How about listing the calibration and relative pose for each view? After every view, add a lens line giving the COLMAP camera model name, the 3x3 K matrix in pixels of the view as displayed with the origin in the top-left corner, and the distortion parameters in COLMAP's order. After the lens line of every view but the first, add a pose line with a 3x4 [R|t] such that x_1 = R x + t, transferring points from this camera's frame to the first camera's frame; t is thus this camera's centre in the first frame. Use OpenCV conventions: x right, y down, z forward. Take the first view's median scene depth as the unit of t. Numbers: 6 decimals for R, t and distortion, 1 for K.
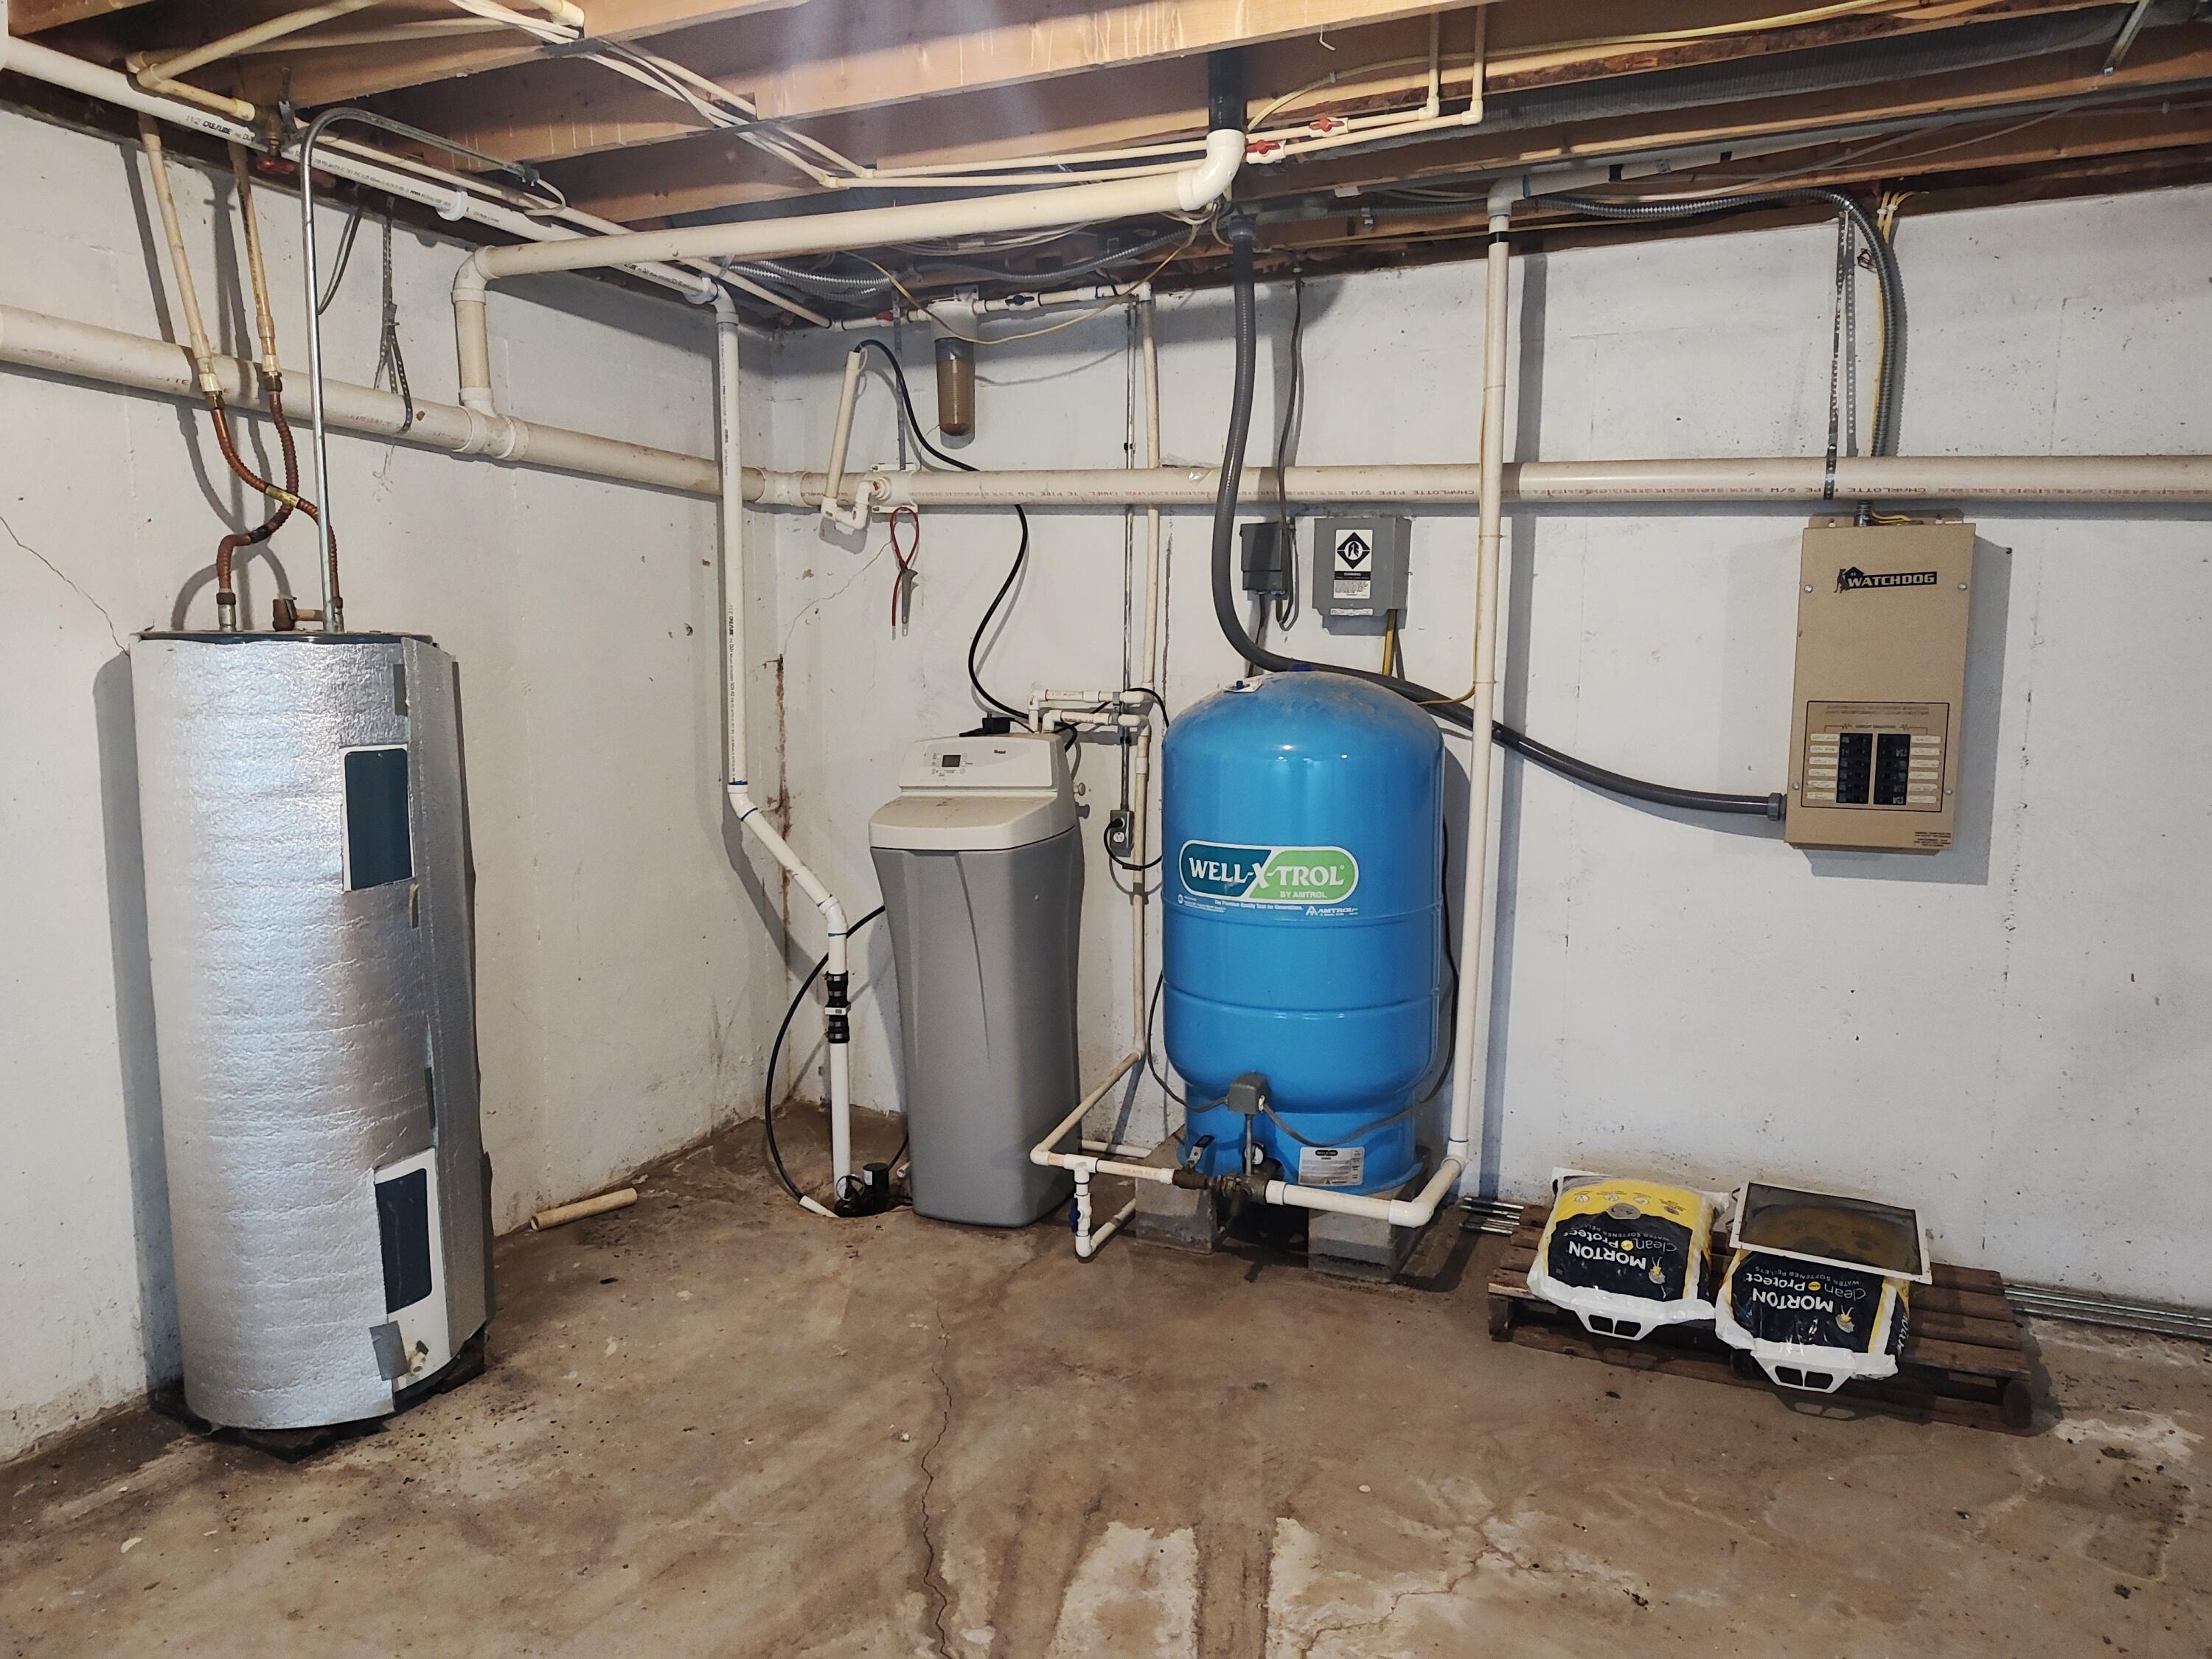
lens RADIAL K [[1519.9, 0, 1114.5], [0, 1519.9, 836.0], [0, 0, 1]] dist [0.014990, -0.002083]
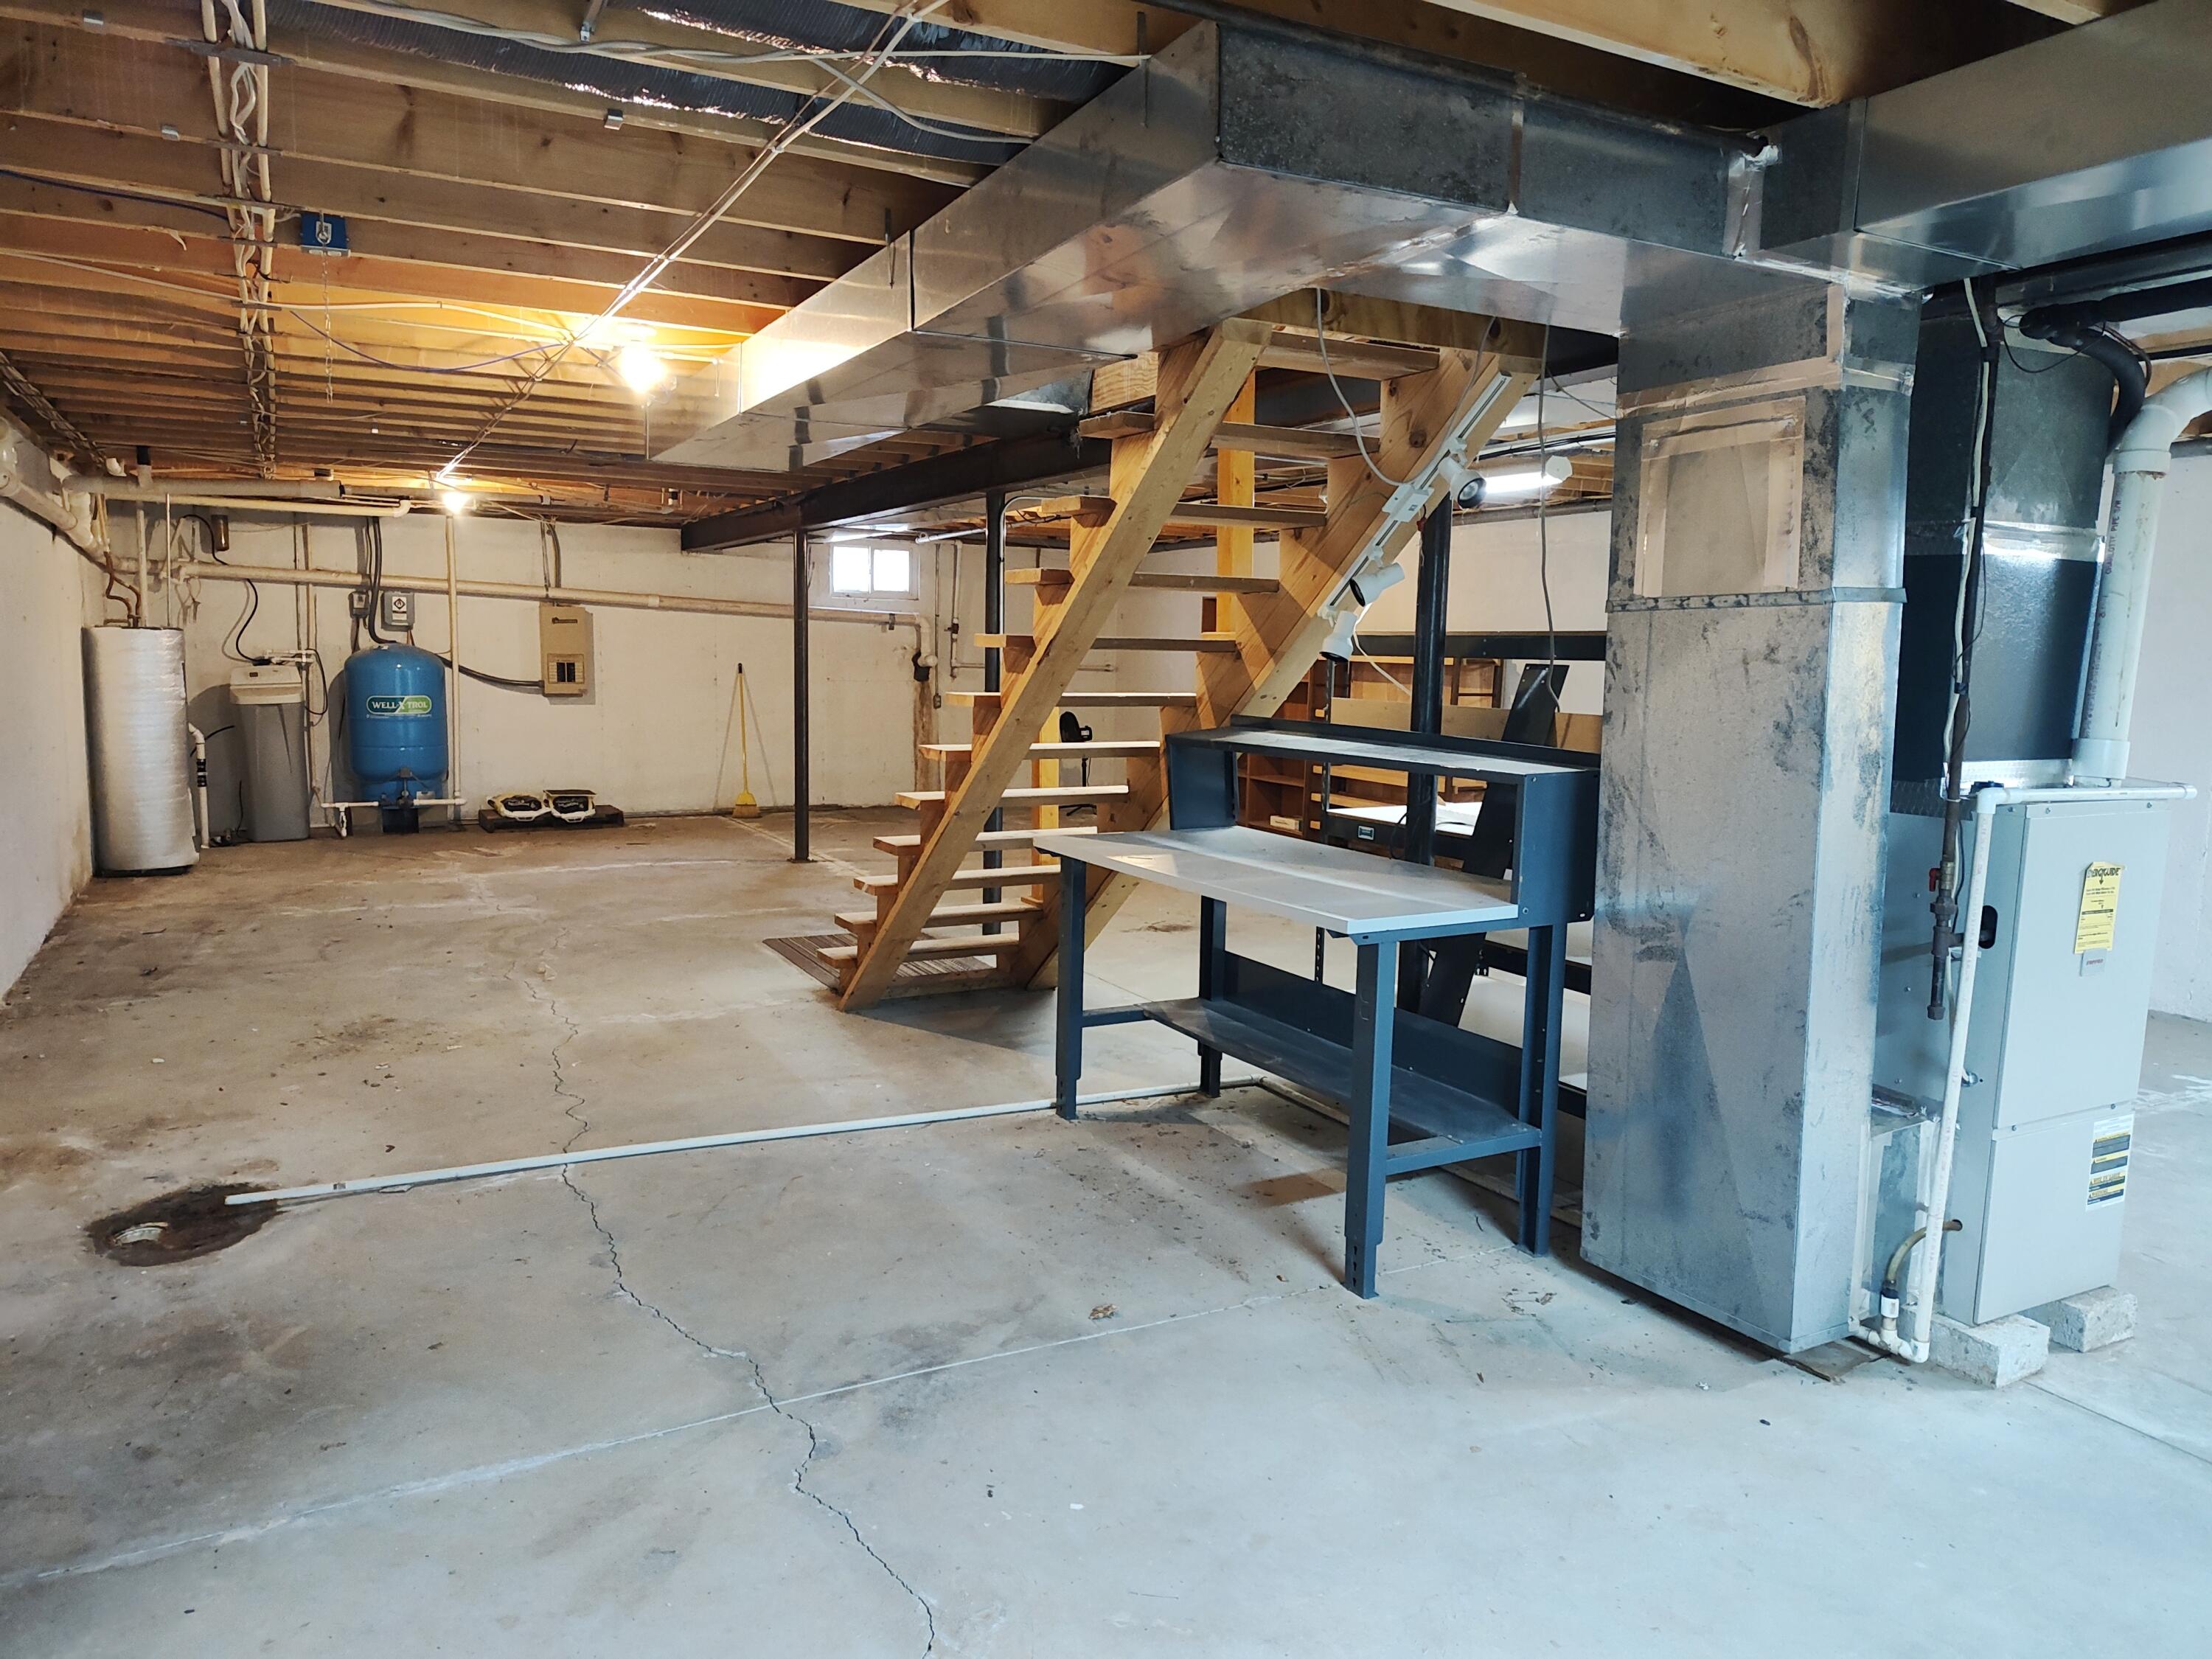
lens RADIAL K [[1519.9, 0, 1107.7], [0, 1519.9, 840.1], [0, 0, 1]] dist [0.014990, -0.002083]
pose [[0.592779, -0.086212, 0.800738, -1.666672], [0.084917, 0.995402, 0.044308, 0.299937], [-0.800876, 0.041731, 0.597374, -2.174912]]
